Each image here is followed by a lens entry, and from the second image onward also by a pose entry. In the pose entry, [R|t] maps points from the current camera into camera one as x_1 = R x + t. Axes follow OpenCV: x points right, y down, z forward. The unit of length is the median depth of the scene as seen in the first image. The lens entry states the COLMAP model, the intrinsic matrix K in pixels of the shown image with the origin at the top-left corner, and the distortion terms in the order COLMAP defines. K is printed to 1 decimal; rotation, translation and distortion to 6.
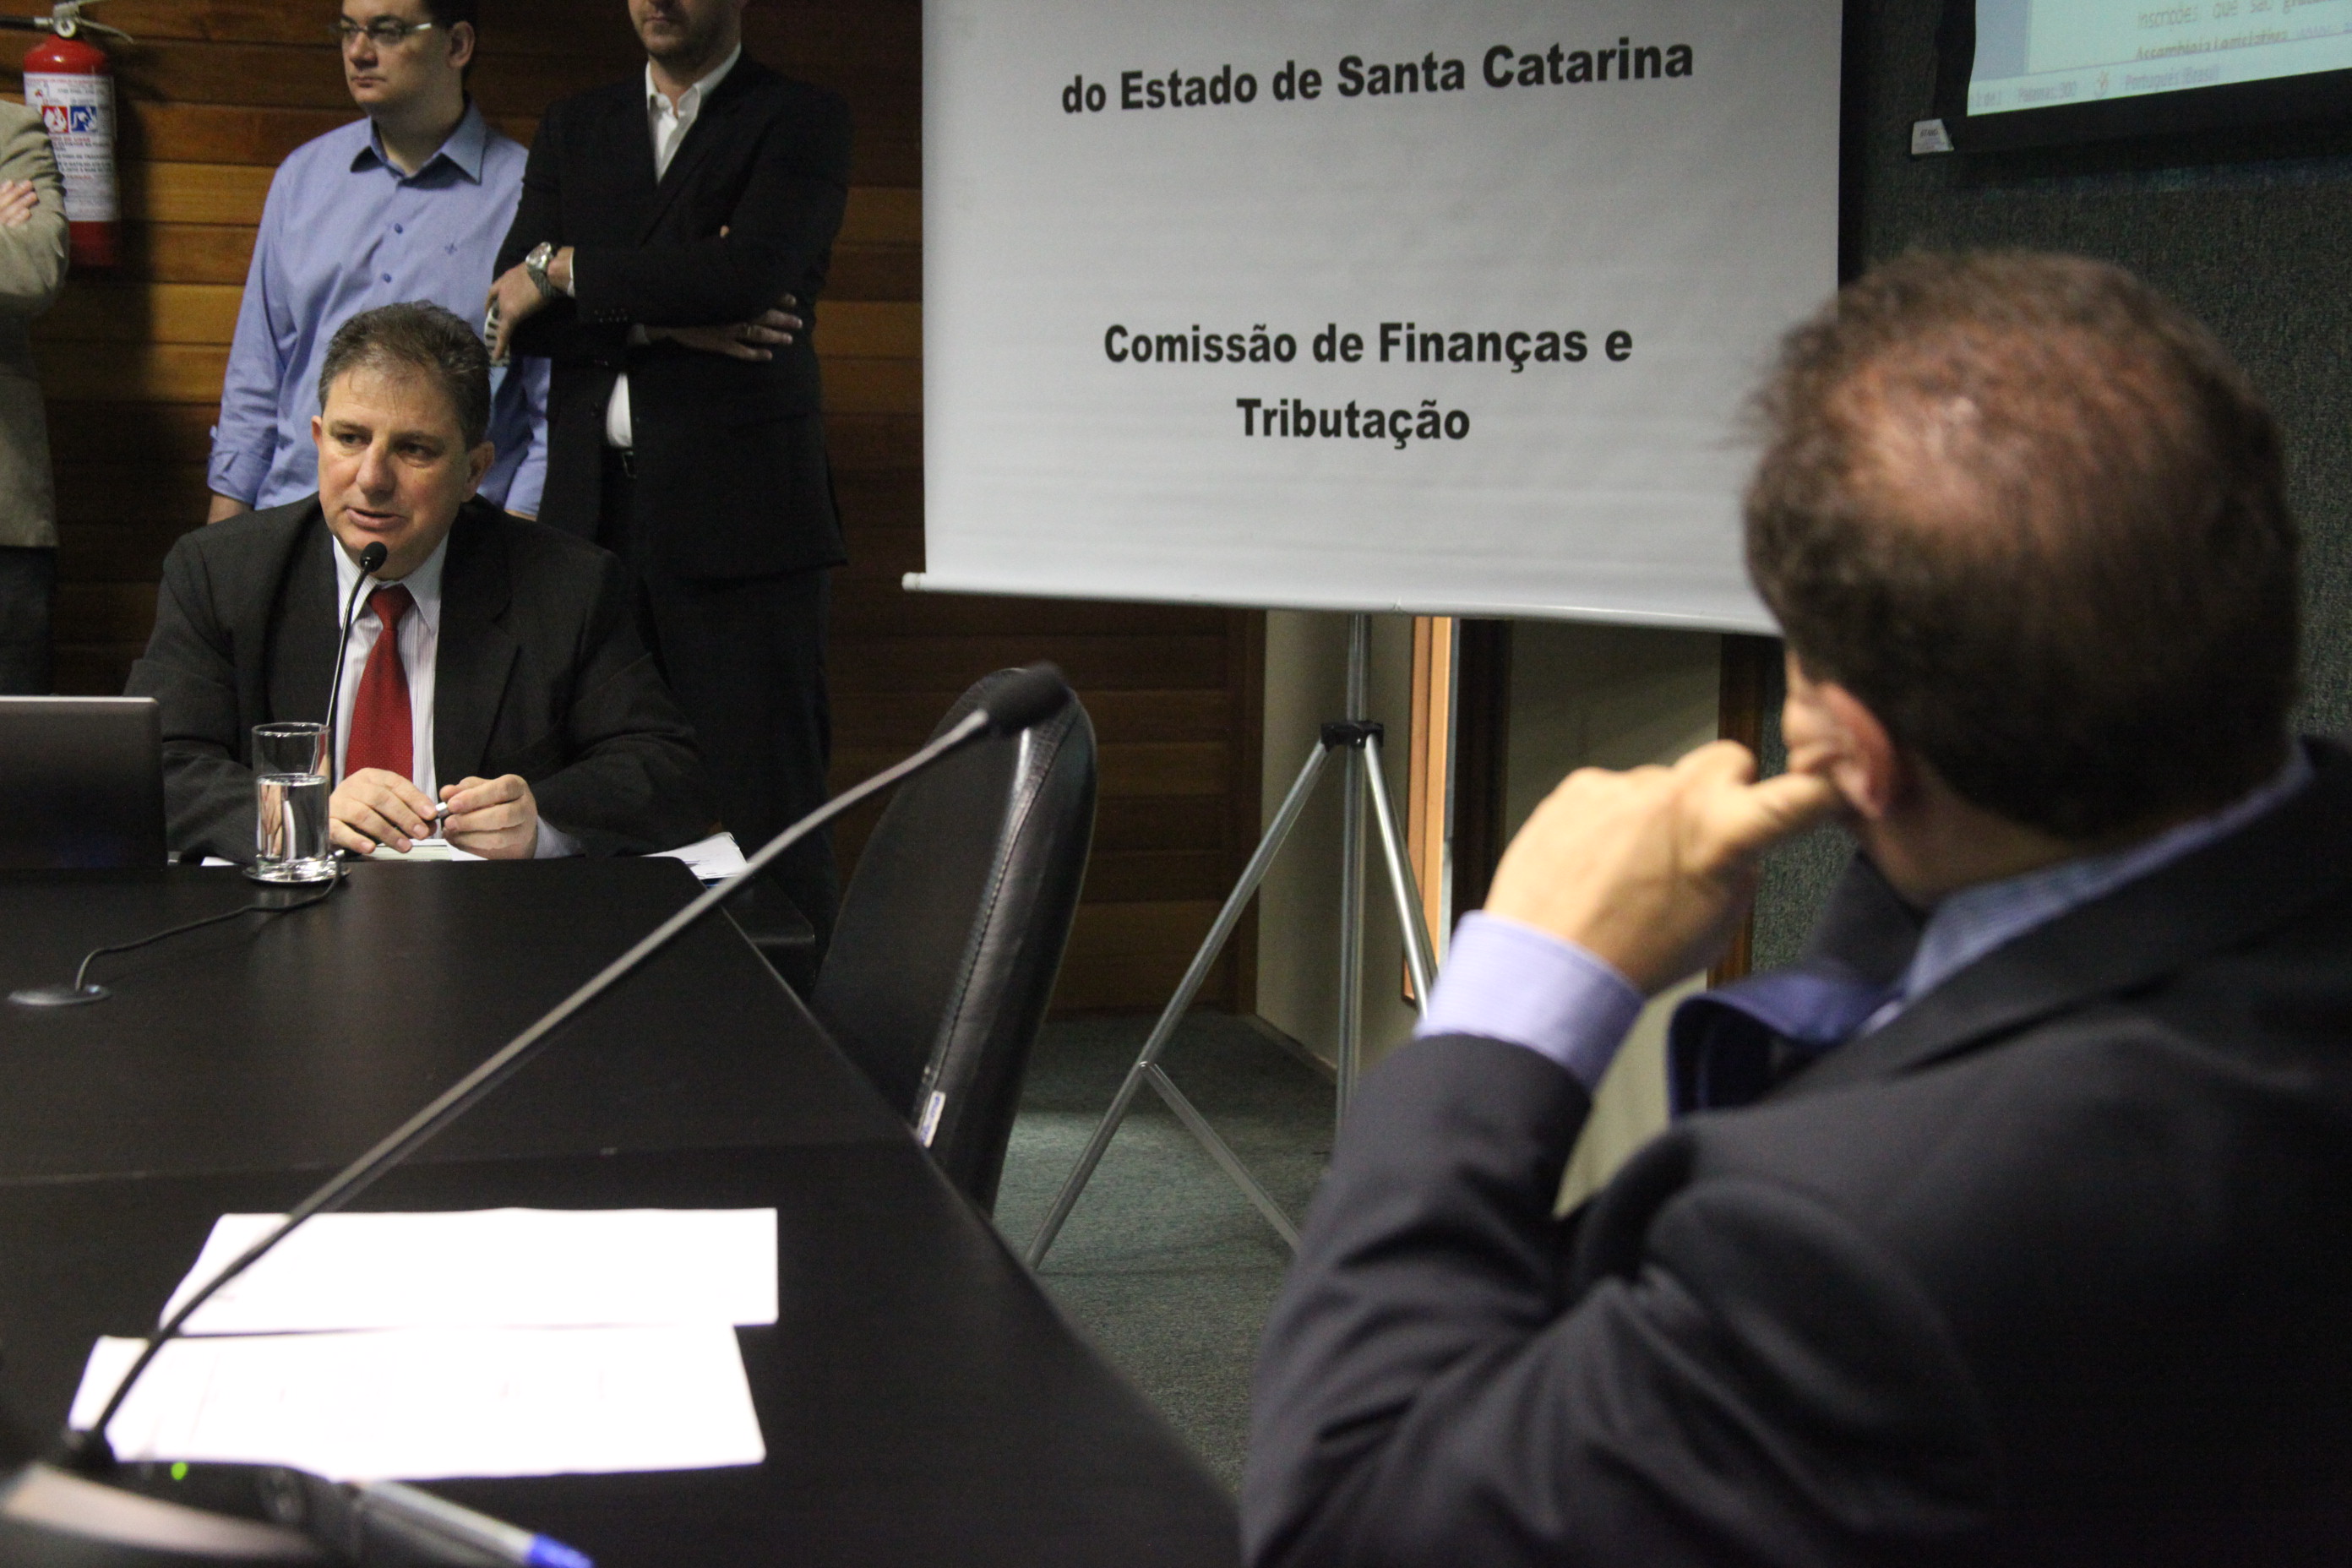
lens RADIAL K [[3747.0, 0, 1177.3], [0, 3747.0, 795.0], [0, 0, 1]] dist [-0.061191, 0.000000]
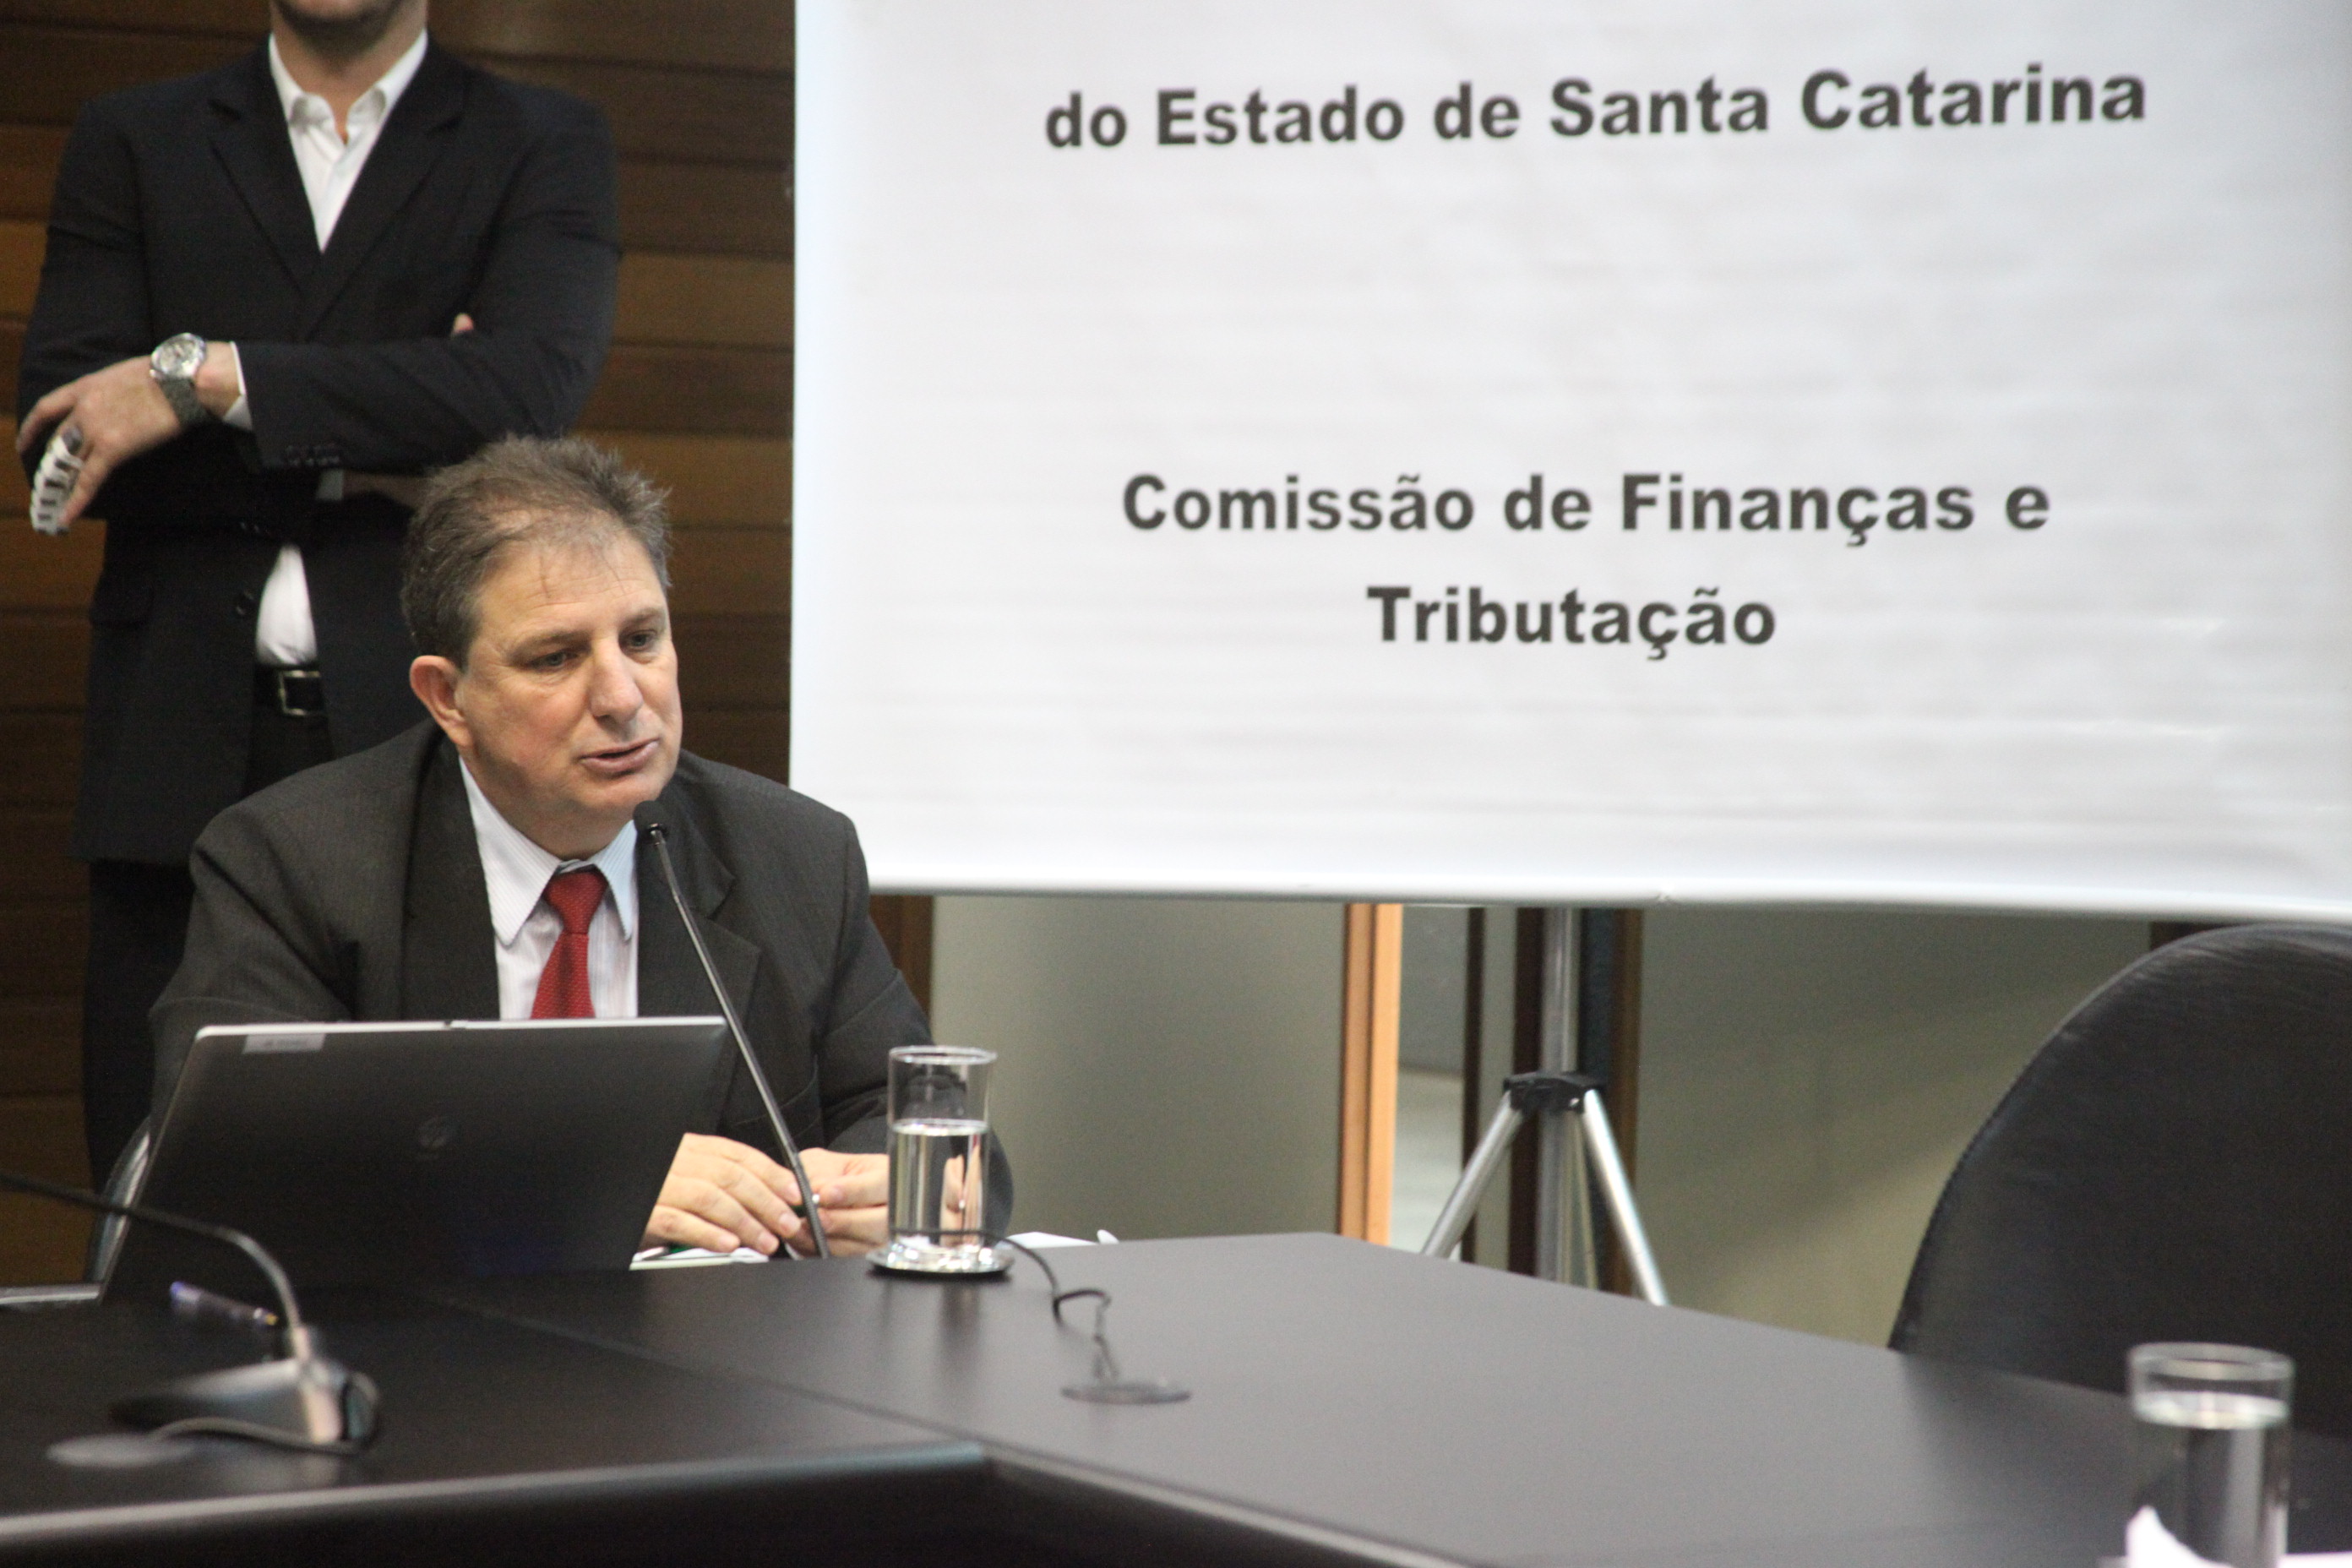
lens RADIAL K [[7482.7, 0, 1174.3], [0, 7482.7, 779.6], [0, 0, 1]] dist [0.193849, 0.000000]
pose [[0.965040, -0.010365, 0.261899, -0.374229], [0.030296, 0.996931, -0.072180, 0.023256], [-0.260347, 0.077591, 0.962392, -0.268273]]
